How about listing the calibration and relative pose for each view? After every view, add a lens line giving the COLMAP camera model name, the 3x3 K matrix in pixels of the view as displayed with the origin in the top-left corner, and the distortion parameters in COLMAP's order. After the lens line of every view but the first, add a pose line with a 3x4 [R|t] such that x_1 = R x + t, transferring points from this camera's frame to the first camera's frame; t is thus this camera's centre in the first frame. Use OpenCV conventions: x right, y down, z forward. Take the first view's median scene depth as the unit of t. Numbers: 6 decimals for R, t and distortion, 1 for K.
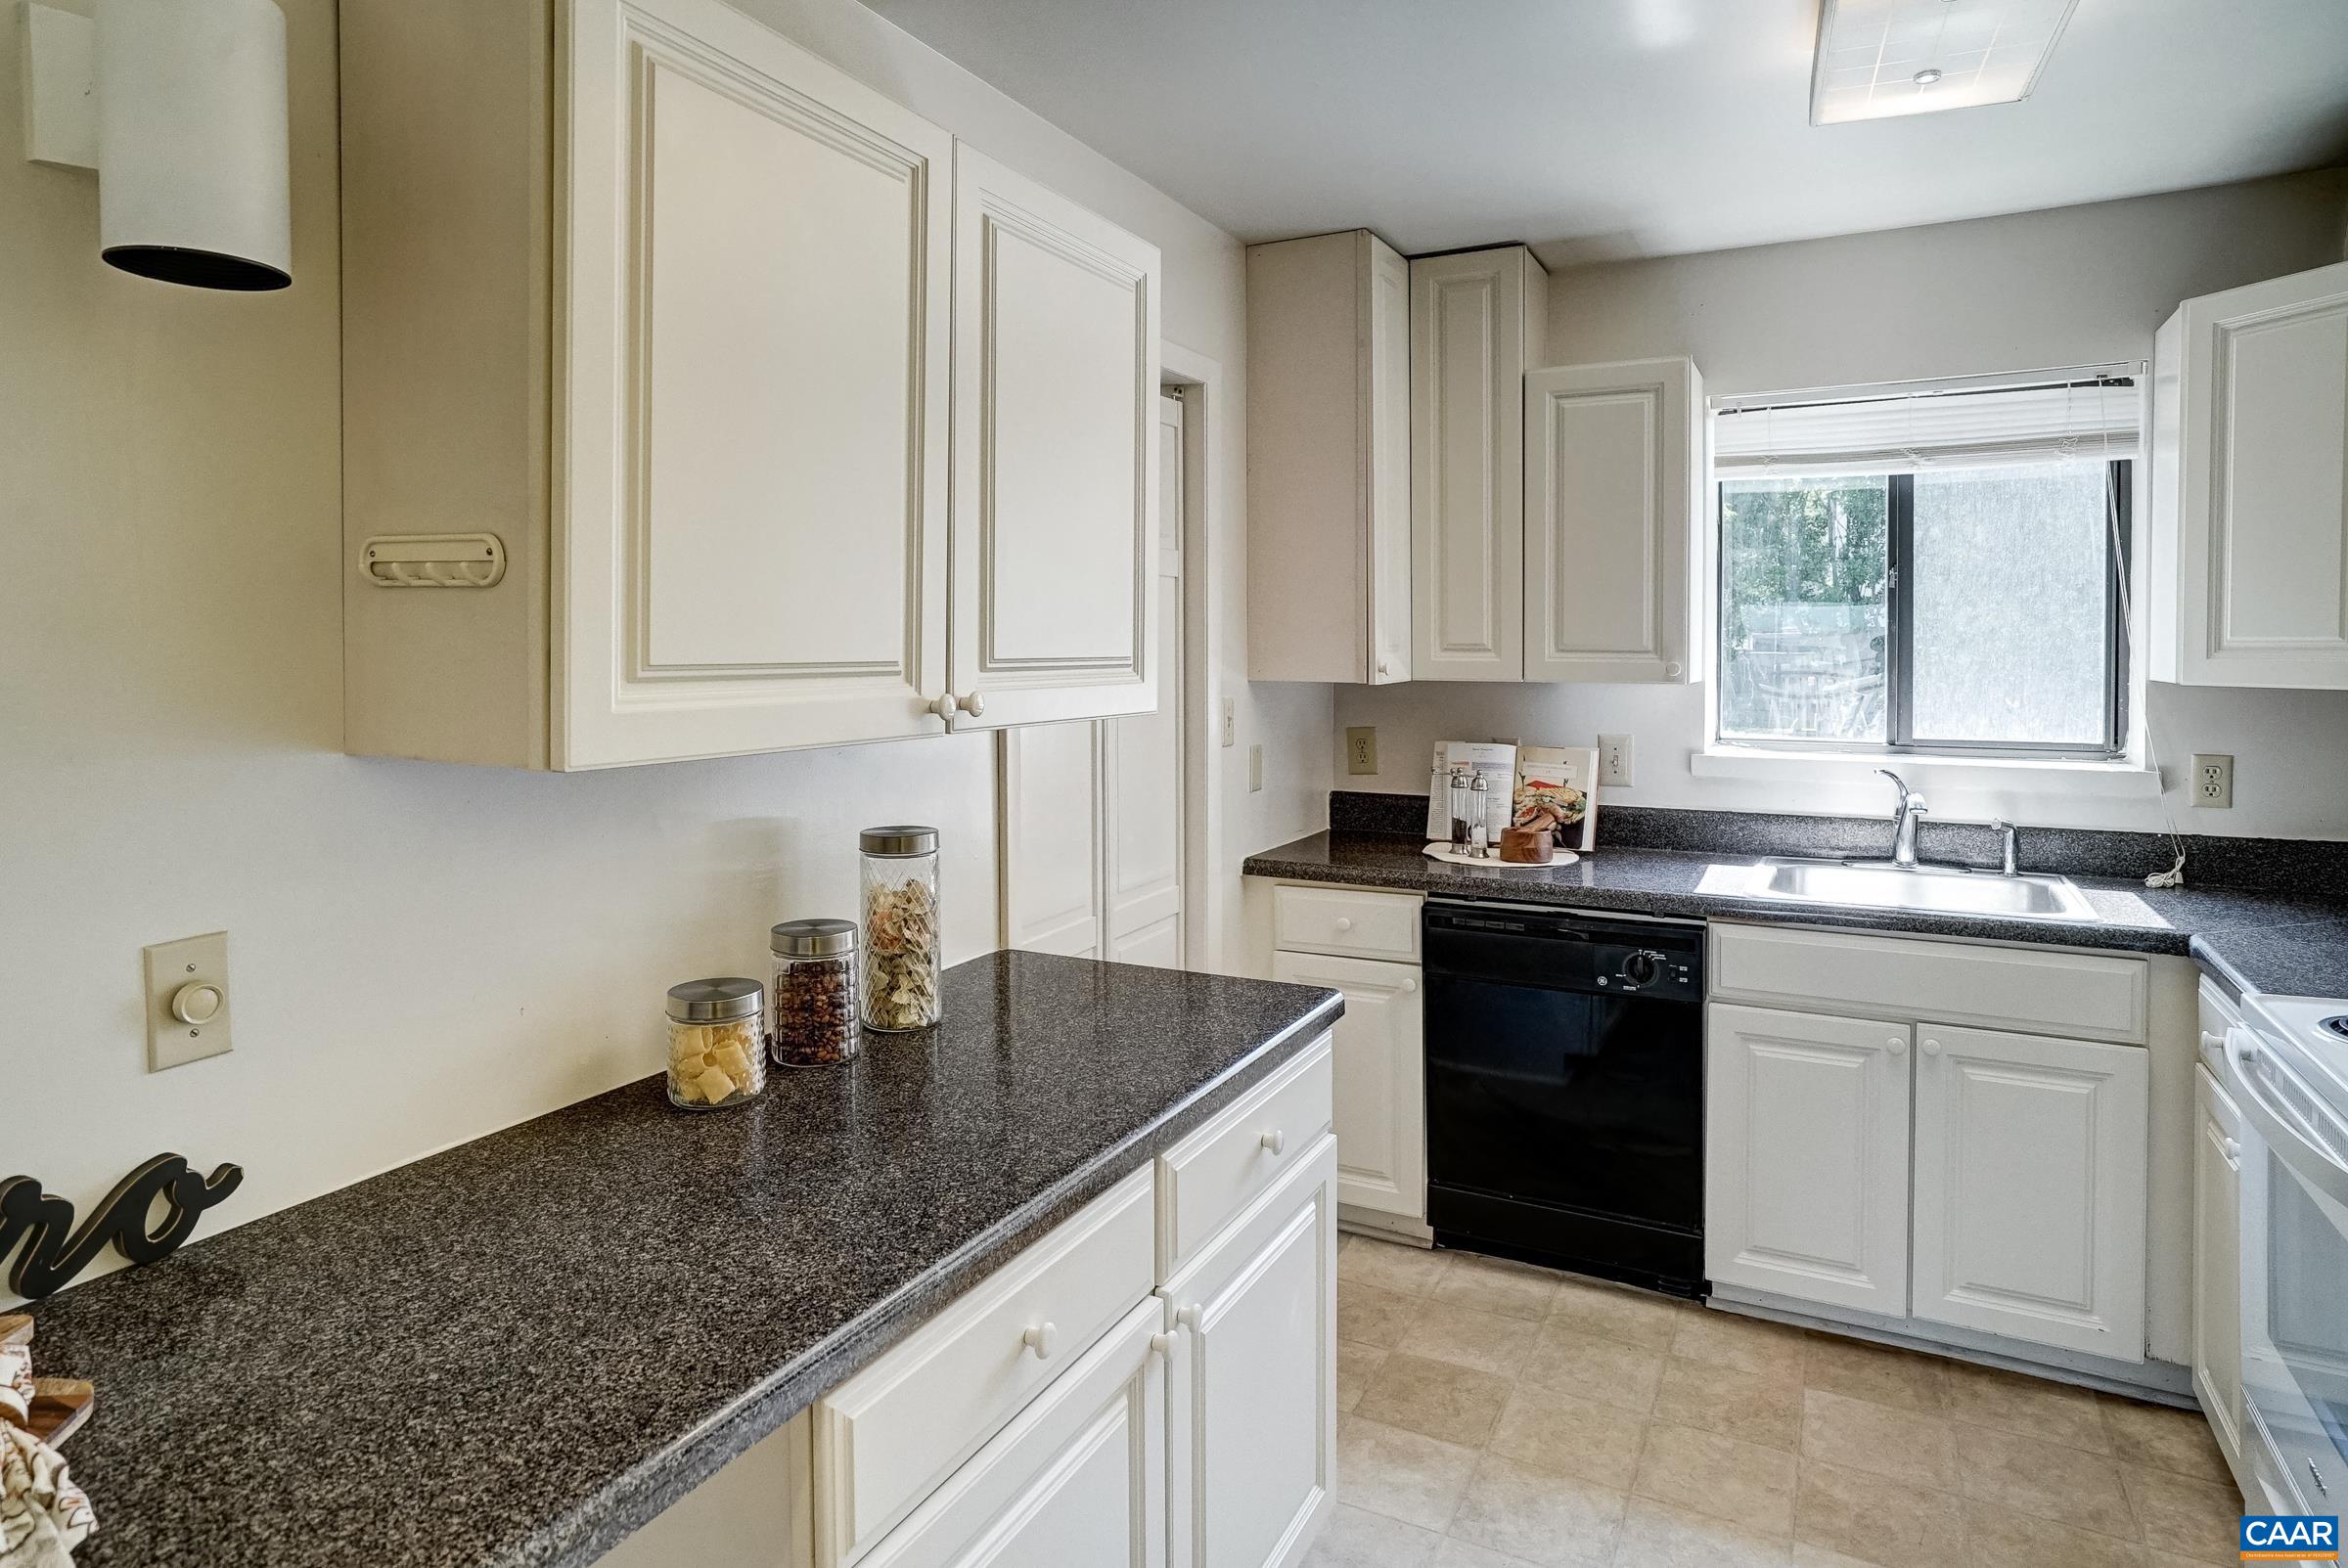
lens RADIAL K [[1363.4, 0, 1159.4], [0, 1363.4, 684.3], [0, 0, 1]] dist [-0.037478, 0.027362]
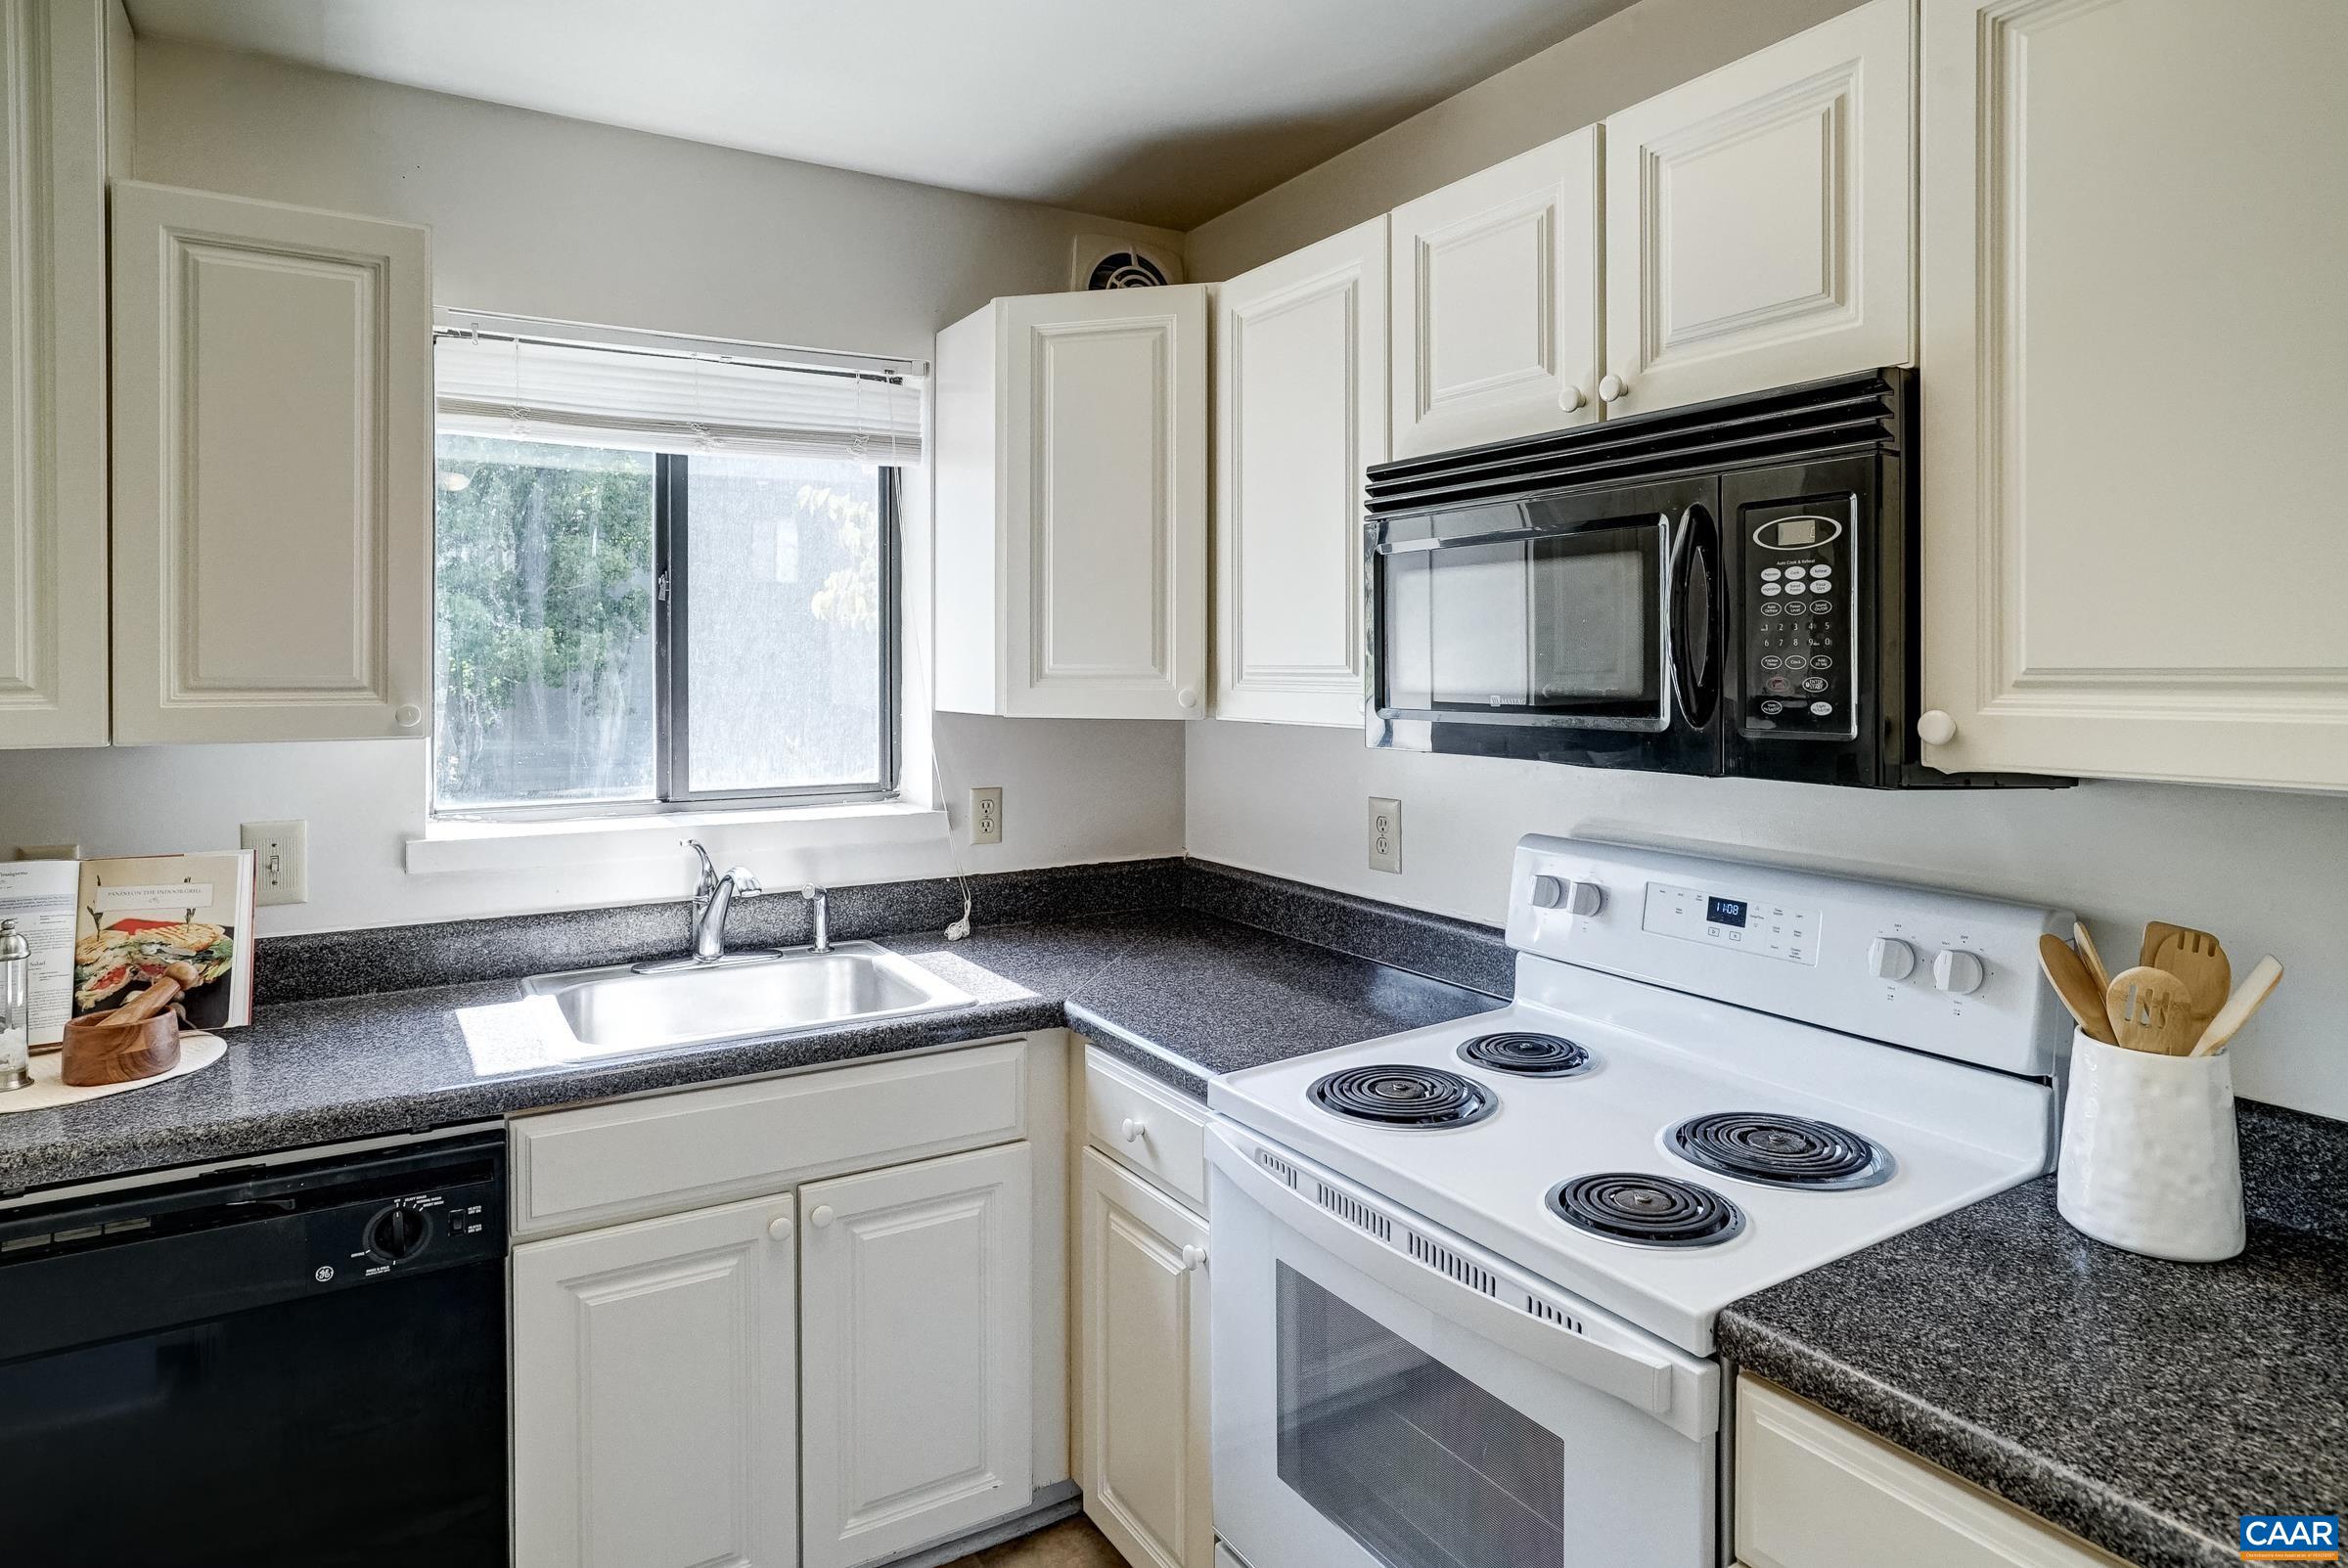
lens RADIAL K [[1355.1, 0, 1164.4], [0, 1355.1, 675.6], [0, 0, 1]] dist [-0.040833, 0.031387]
pose [[0.529715, -0.008584, 0.848132, 0.038938], [0.027711, 0.999590, -0.007191, -0.015883], [-0.847723, 0.027312, 0.529736, 0.377269]]
